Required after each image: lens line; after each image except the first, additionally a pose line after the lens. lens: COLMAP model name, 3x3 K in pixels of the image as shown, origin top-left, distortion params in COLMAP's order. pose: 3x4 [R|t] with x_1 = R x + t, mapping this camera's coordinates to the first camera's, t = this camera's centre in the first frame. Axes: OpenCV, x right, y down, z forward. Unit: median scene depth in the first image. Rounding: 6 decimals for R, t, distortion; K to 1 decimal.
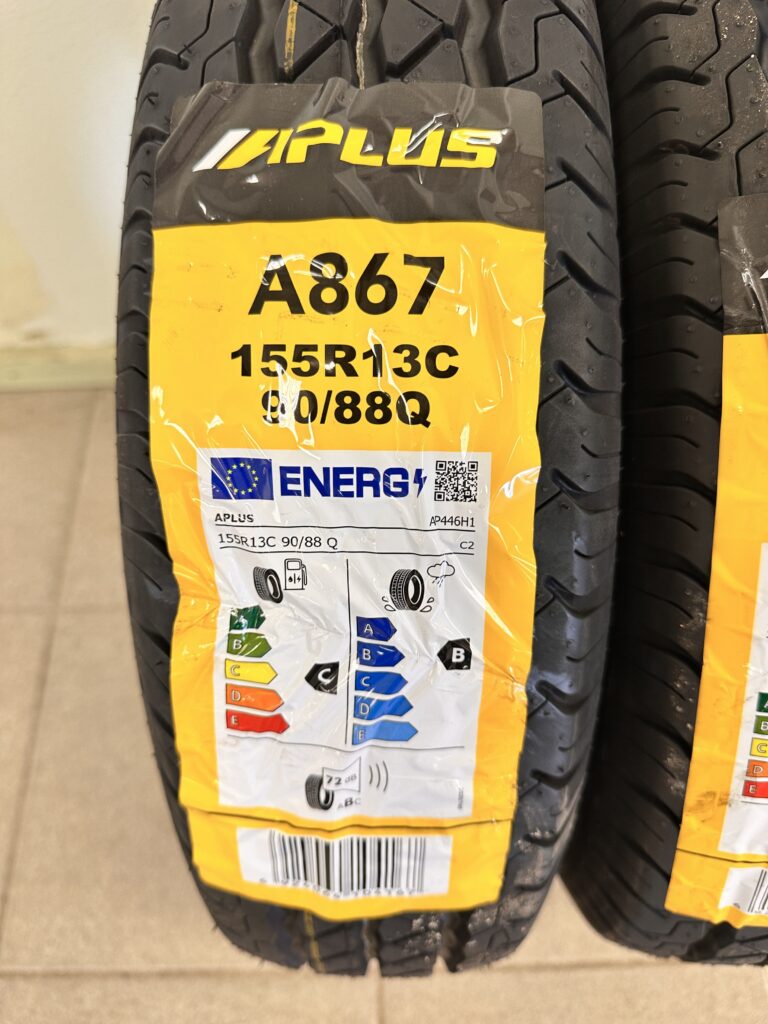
lens RADIAL K [[723.1, 0, 376.7], [0, 723.1, 513.5], [0, 0, 1]] dist [0.058440, -0.142175]
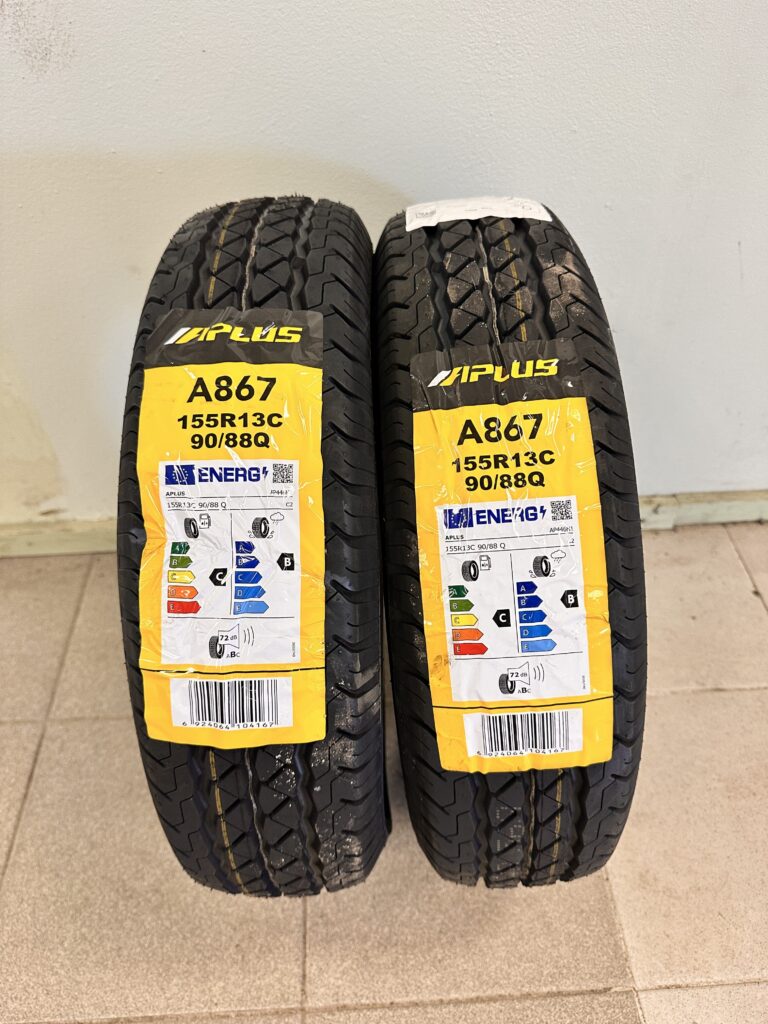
lens RADIAL K [[723.1, 0, 376.7], [0, 723.1, 513.5], [0, 0, 1]] dist [0.058440, -0.142175]
pose [[0.998661, -0.020320, 0.047583, 0.274230], [0.033388, 0.955639, -0.292644, 0.679581], [-0.039526, 0.293840, 0.955037, -0.977026]]
